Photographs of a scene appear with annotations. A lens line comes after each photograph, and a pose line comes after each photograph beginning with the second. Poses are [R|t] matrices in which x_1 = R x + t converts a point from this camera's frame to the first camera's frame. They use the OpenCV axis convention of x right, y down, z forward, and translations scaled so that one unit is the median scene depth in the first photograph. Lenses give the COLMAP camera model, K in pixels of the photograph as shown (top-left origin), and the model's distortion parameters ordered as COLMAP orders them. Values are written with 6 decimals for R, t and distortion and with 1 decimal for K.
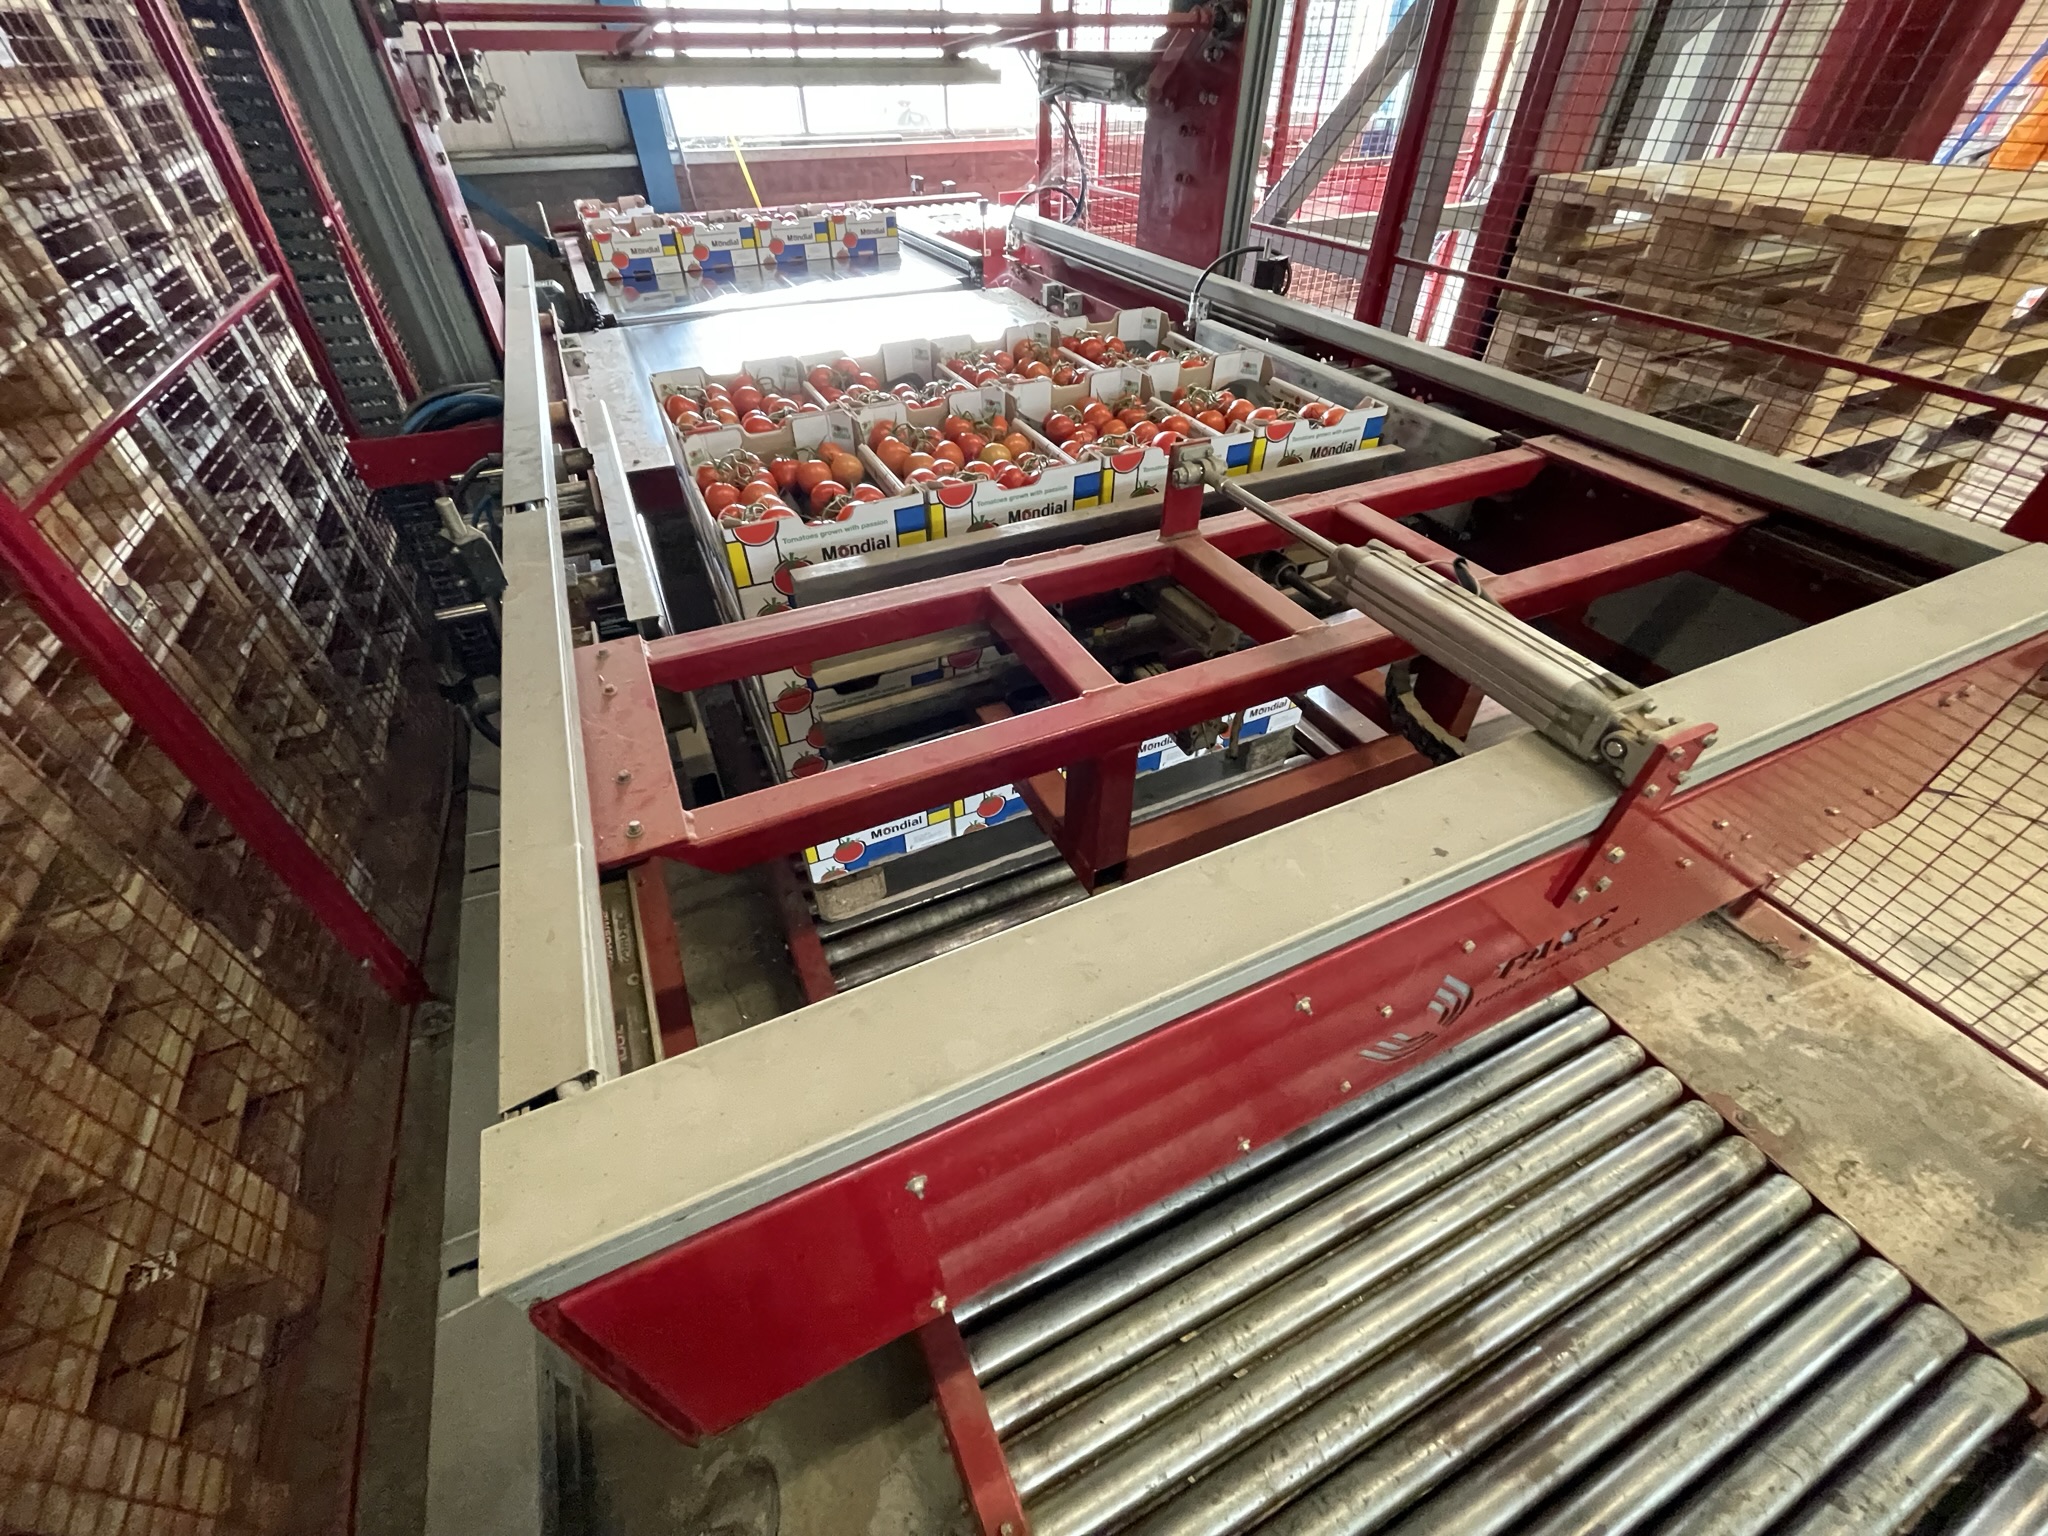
lens RADIAL K [[828.4, 0, 1014.7], [0, 828.4, 775.8], [0, 0, 1]] dist [-0.000637, -0.002594]
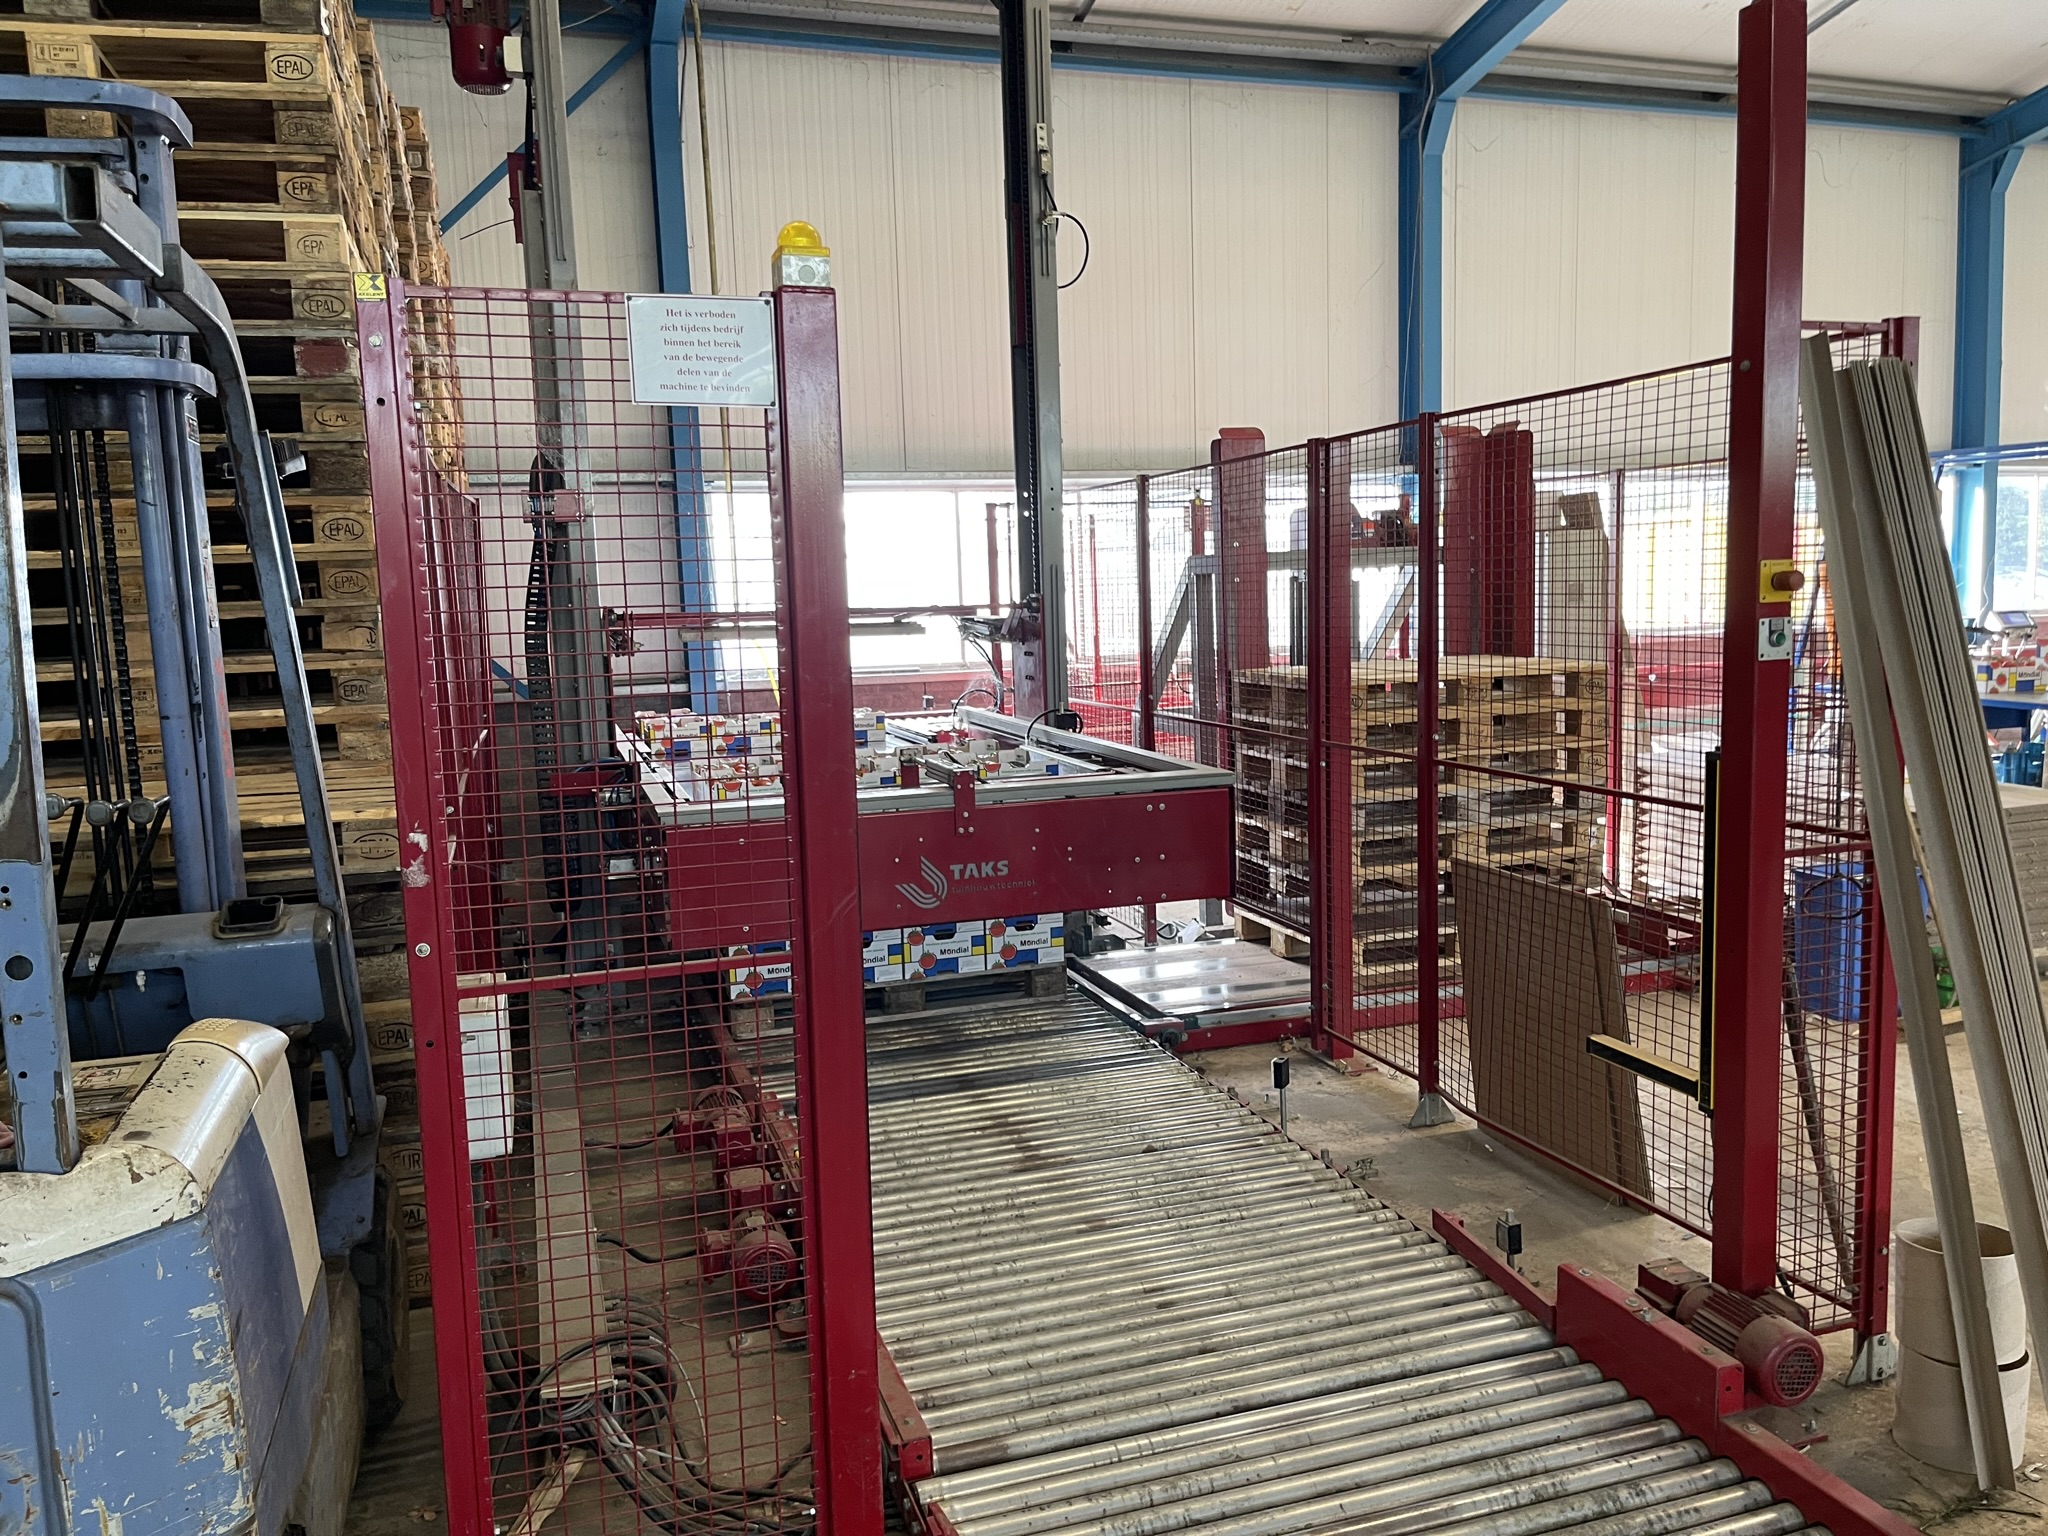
lens RADIAL K [[1570.1, 0, 1012.7], [0, 1570.1, 756.9], [0, 0, 1]] dist [0.071411, -0.115425]
pose [[0.991521, -0.011956, -0.129399, 0.381944], [-0.064676, 0.818268, -0.571187, 0.772705], [0.112712, 0.574712, 0.810556, -0.932631]]
